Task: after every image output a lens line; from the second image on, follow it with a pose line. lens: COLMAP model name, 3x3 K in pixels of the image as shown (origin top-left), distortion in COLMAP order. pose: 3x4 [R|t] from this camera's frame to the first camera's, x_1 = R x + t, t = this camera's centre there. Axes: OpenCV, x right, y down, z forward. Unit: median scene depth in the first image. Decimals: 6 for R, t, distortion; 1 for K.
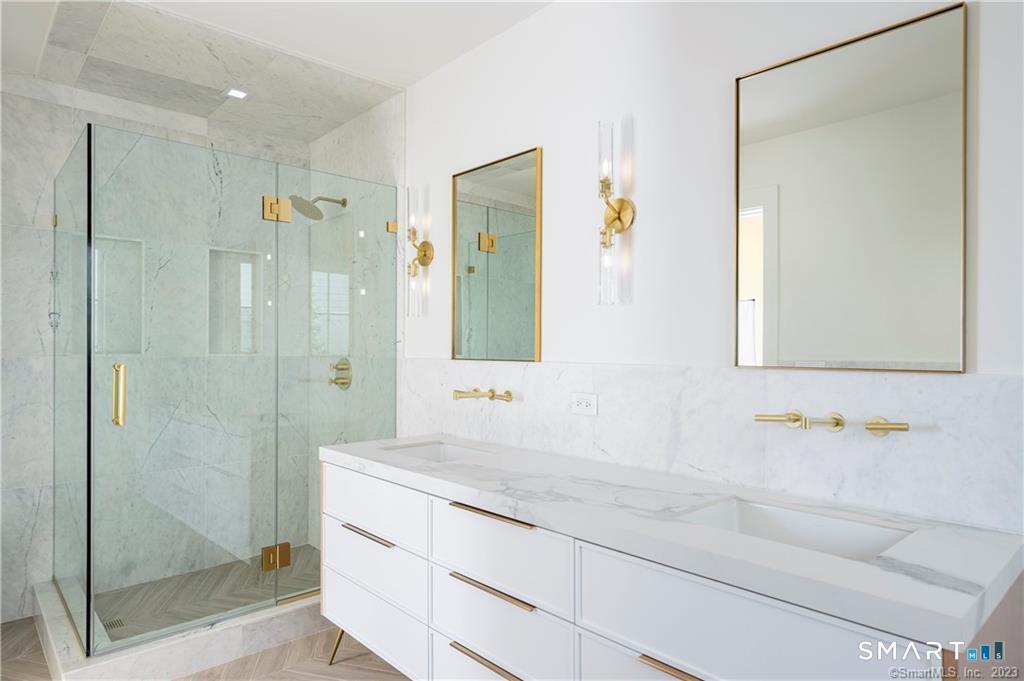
lens RADIAL K [[610.5, 0, 512.0], [0, 610.5, 340.5], [0, 0, 1]] dist [0.001102, 0.000116]
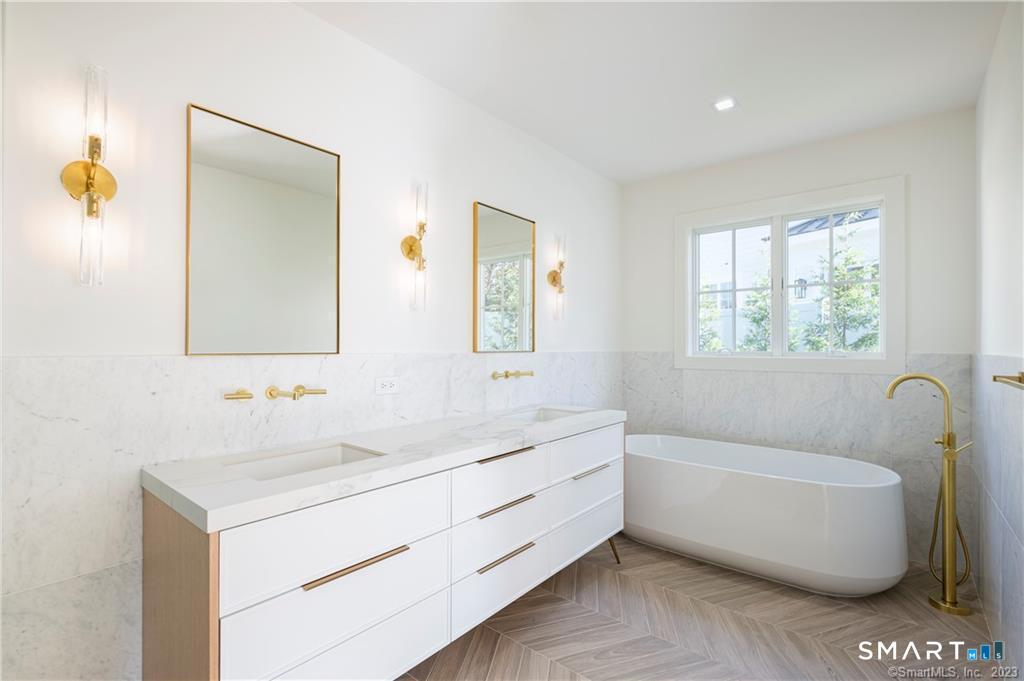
lens RADIAL K [[469.1, 0, 512.0], [0, 469.1, 340.5], [0, 0, 1]] dist [-0.000266, -0.000015]
pose [[-0.137414, 0.006461, 0.990493, -0.946668], [-0.016778, 0.999820, -0.008850, 0.015636], [-0.990372, -0.017835, -0.137281, 0.937733]]
